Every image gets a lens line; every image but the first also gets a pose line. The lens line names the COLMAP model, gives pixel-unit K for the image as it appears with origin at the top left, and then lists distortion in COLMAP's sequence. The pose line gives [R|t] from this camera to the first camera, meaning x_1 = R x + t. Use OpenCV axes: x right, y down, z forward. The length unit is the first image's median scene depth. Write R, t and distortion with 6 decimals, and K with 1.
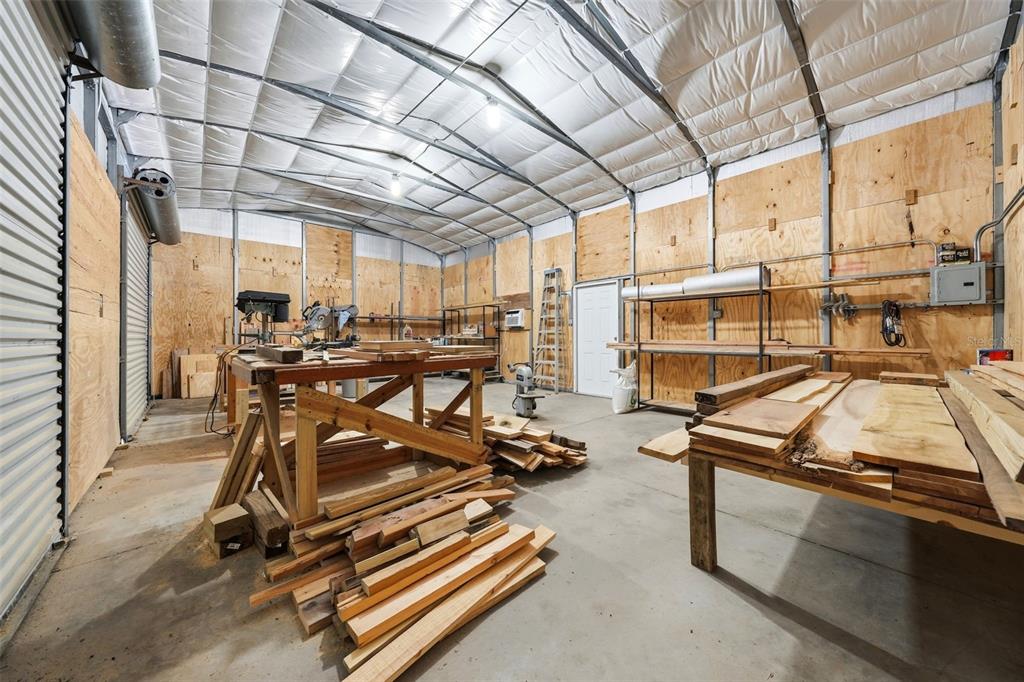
lens RADIAL K [[352.8, 0, 512.2], [0, 352.8, 336.2], [0, 0, 1]] dist [-0.007974, -0.000070]
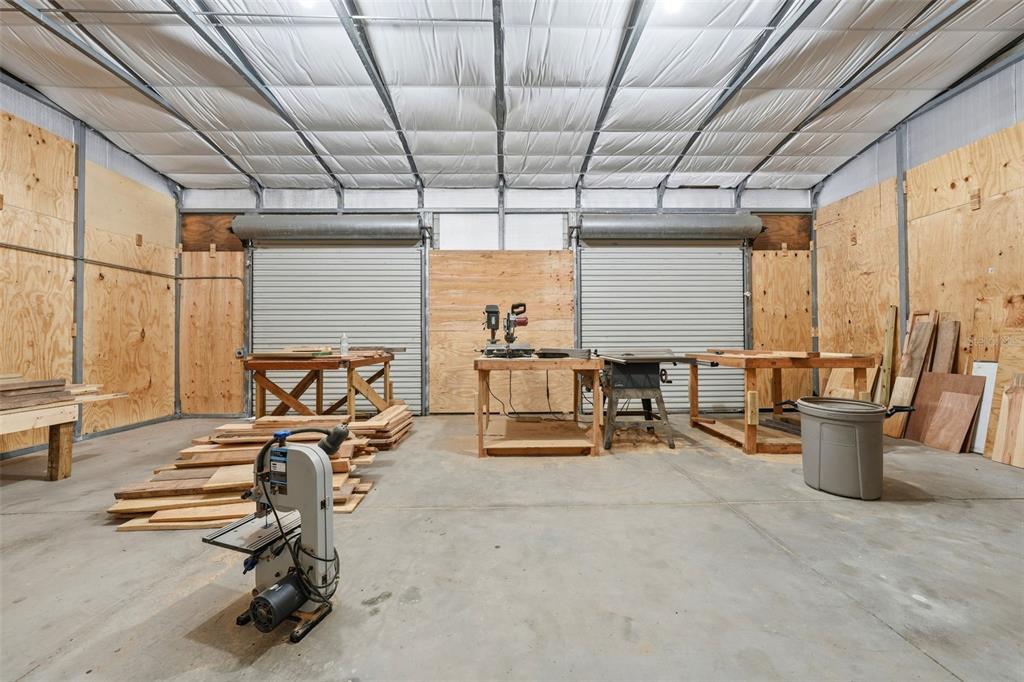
lens RADIAL K [[352.8, 0, 513.1], [0, 352.8, 340.8], [0, 0, 1]] dist [-0.007974, -0.000070]
pose [[-0.653396, 0.003150, -0.757009, 0.099630], [0.005383, 0.999985, -0.000485, 0.003870], [0.756997, -0.004392, -0.653404, 0.962025]]
